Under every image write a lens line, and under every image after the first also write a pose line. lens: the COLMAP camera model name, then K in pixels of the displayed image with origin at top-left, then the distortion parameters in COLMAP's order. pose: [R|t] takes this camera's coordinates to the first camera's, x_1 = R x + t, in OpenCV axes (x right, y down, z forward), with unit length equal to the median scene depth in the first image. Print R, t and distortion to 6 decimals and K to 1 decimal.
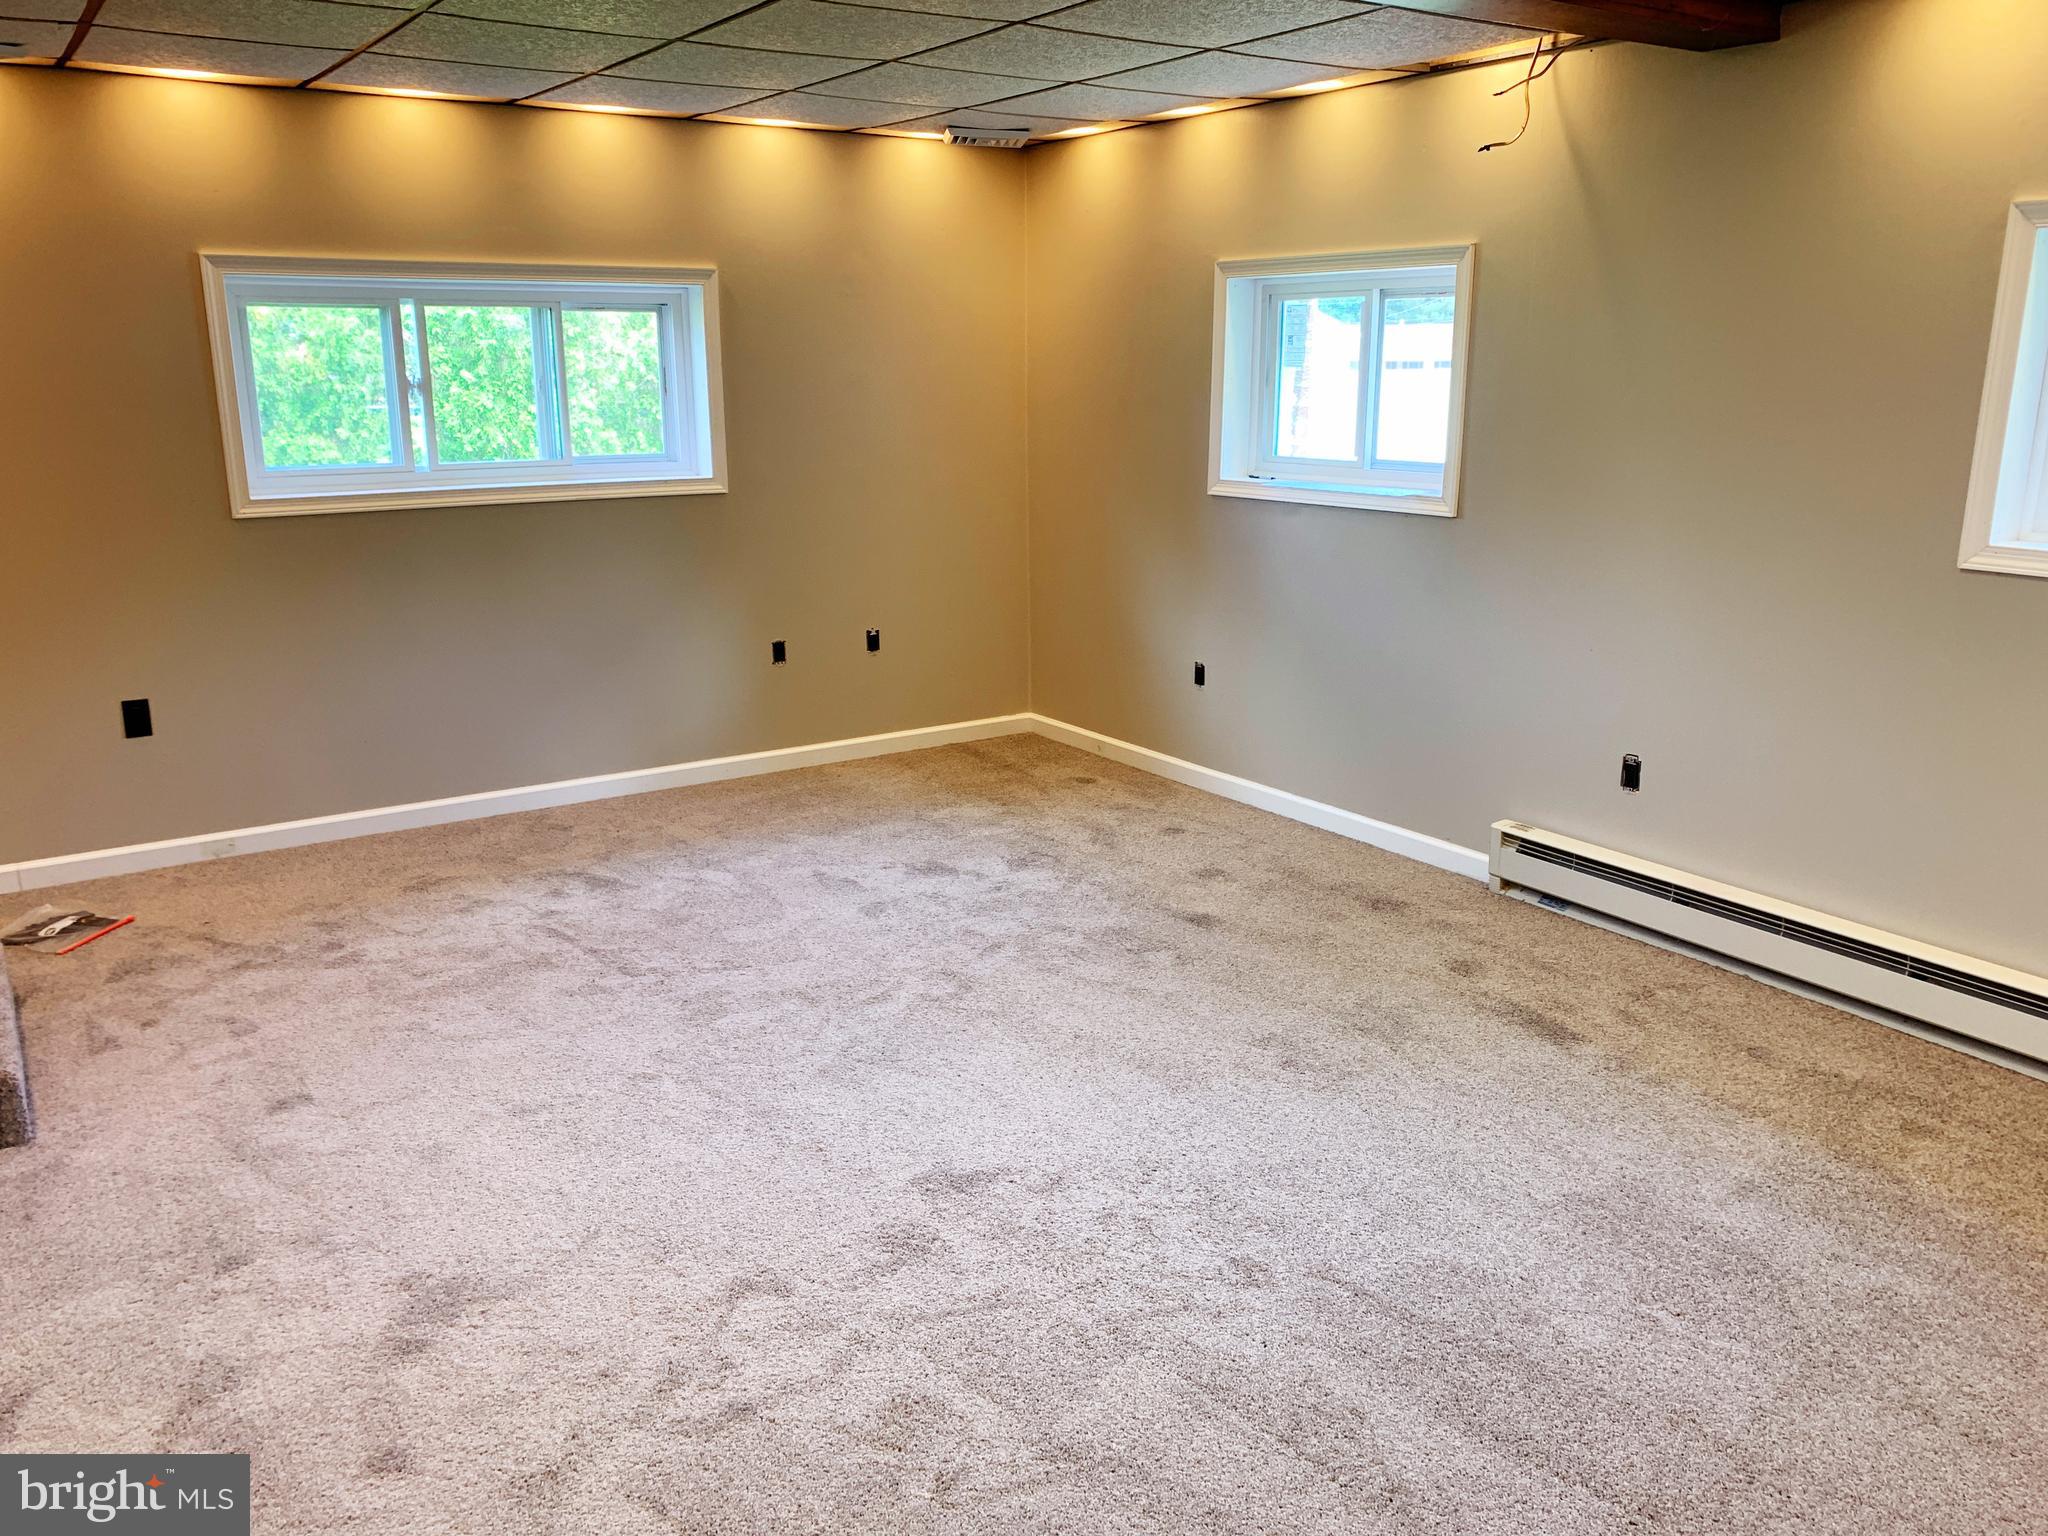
lens RADIAL K [[1604.0, 0, 1024.0], [0, 1604.0, 768.0], [0, 0, 1]] dist [0.057819, -0.080718]
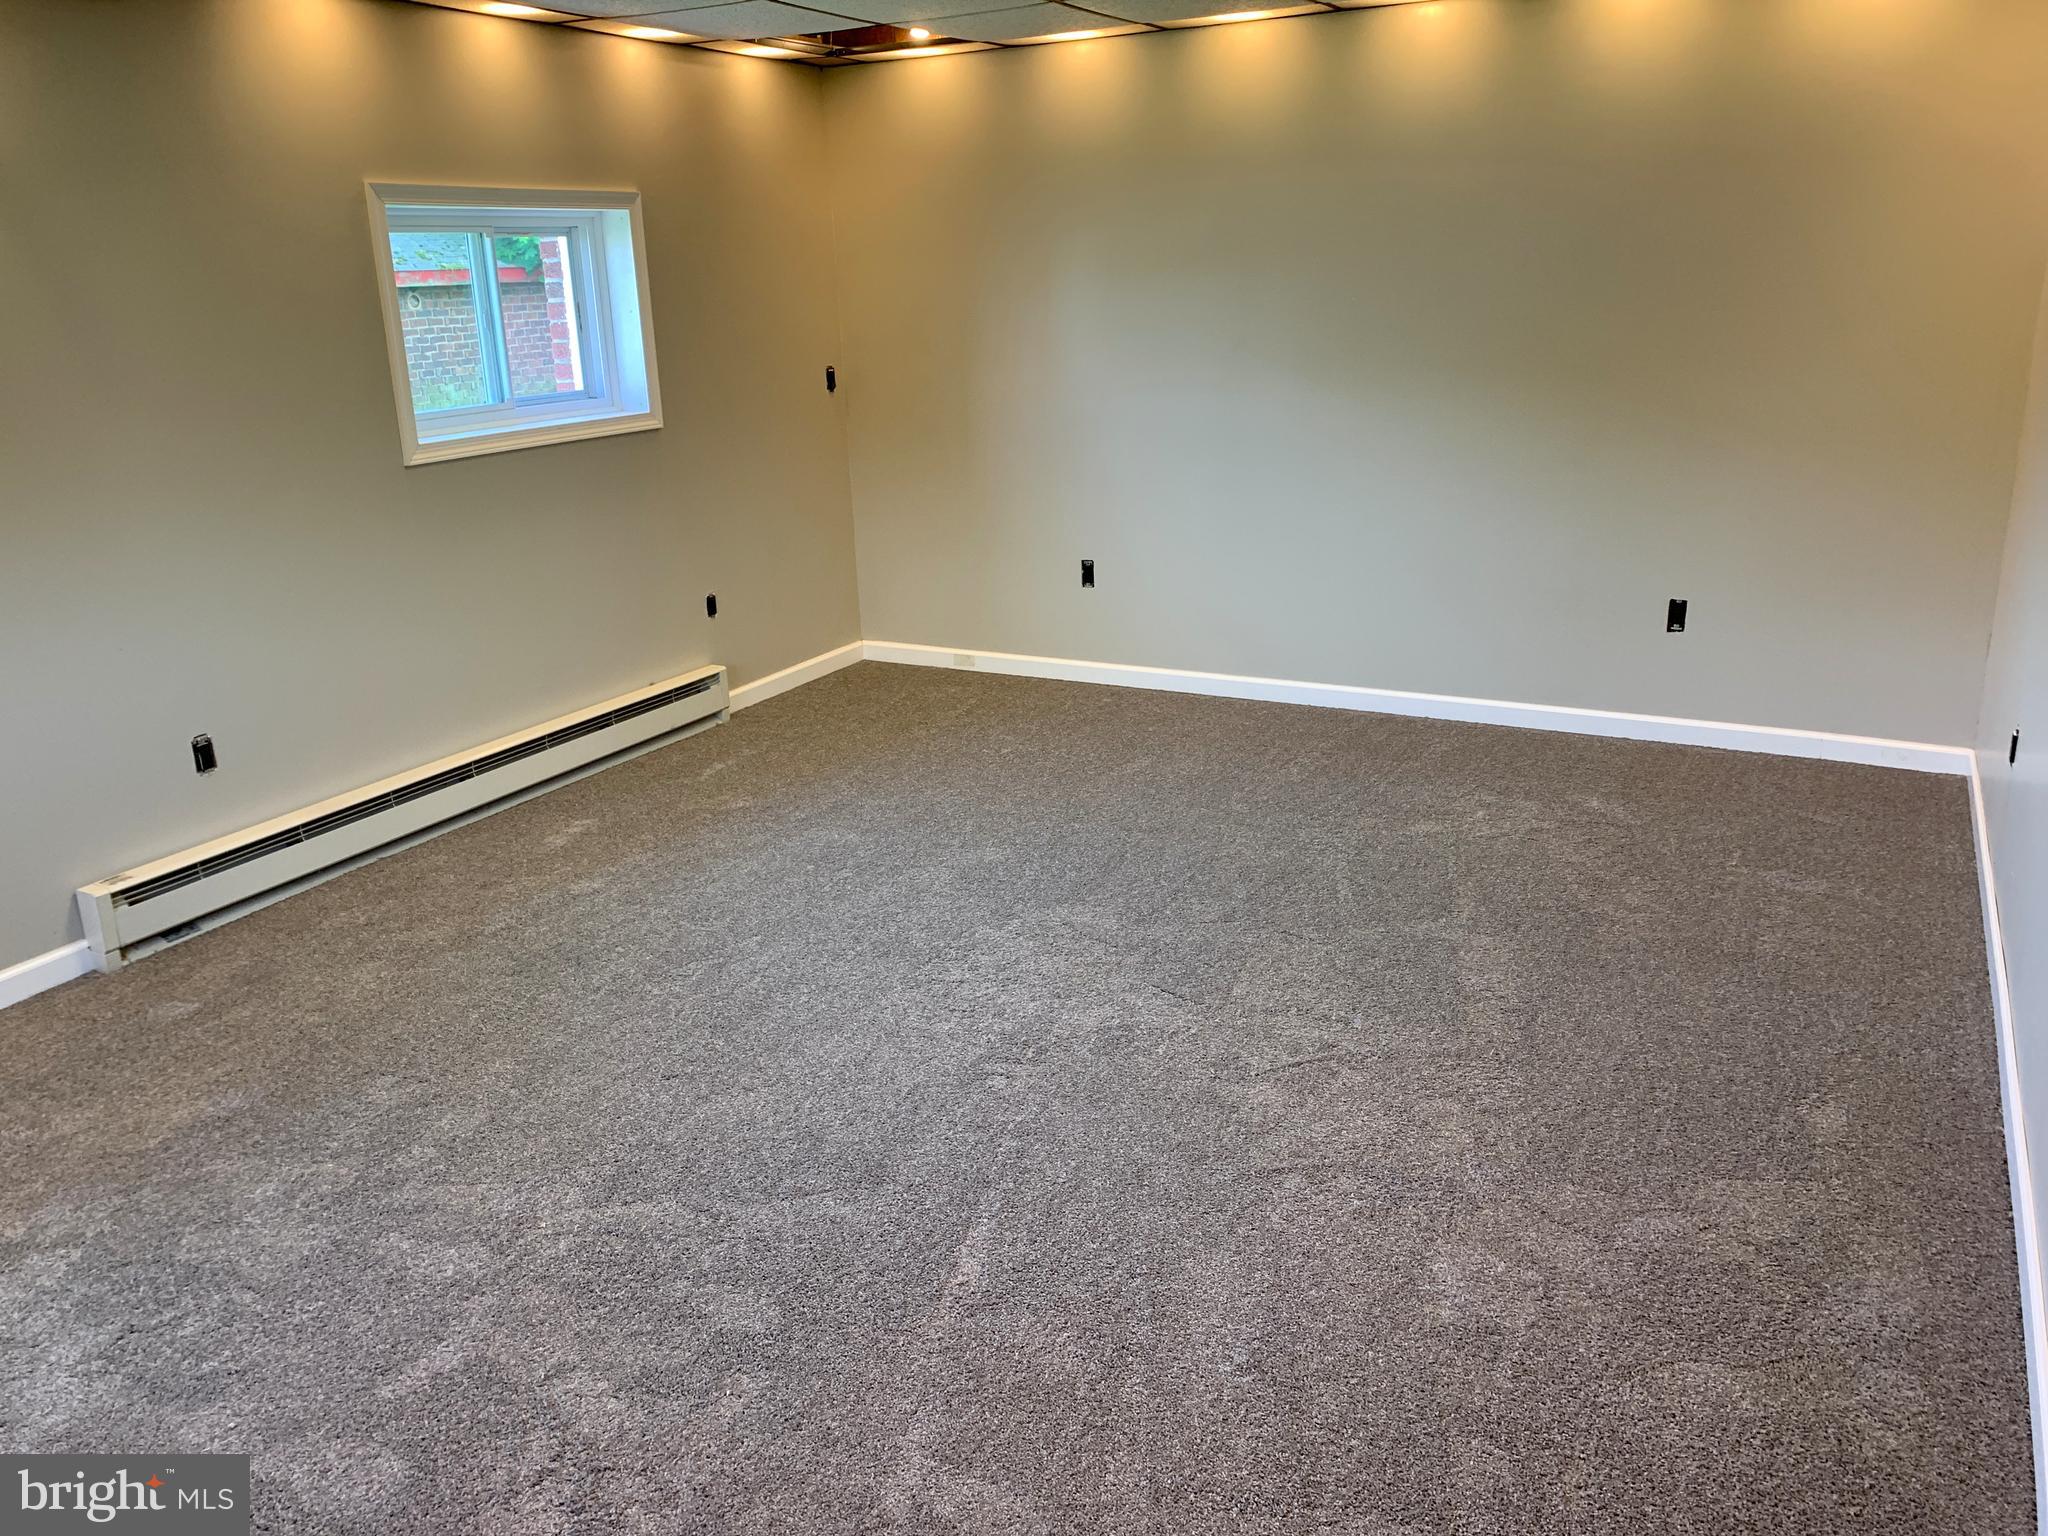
lens RADIAL K [[1604.0, 0, 1024.0], [0, 1604.0, 768.0], [0, 0, 1]] dist [0.057819, -0.080718]
pose [[-0.486838, -0.241048, 0.839574, -0.675744], [0.254536, 0.880307, 0.400339, -0.253841], [-0.835584, 0.408602, -0.367211, 0.972626]]
